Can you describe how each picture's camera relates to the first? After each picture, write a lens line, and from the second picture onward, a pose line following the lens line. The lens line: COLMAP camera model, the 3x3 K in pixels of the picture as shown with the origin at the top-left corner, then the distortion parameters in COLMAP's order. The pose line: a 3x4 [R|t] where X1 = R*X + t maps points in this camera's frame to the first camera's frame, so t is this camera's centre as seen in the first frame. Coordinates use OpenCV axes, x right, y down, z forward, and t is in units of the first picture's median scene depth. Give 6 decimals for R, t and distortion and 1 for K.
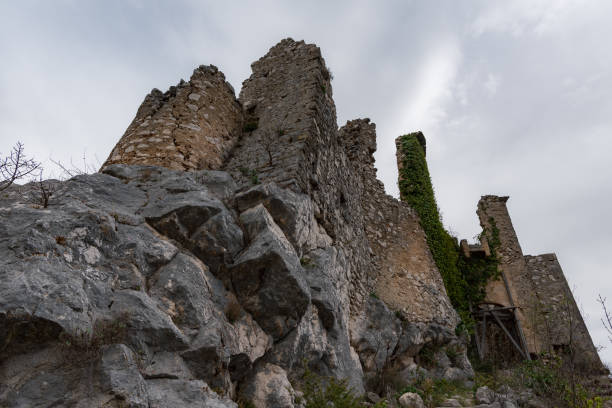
lens RADIAL K [[350.1, 0, 306.0], [0, 350.1, 204.0], [0, 0, 1]] dist [0.000129, 0.000598]
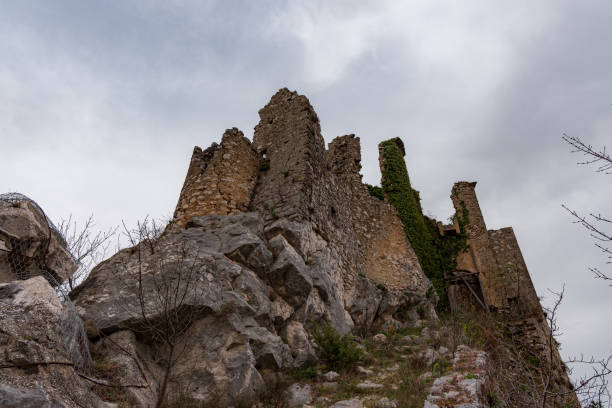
lens RADIAL K [[357.7, 0, 306.0], [0, 357.7, 204.0], [0, 0, 1]] dist [0.000215, 0.000738]
pose [[0.995619, -0.088009, -0.031592, 0.048191], [0.090124, 0.993230, 0.073295, -0.182959], [0.024928, -0.075821, 0.996810, -0.521831]]
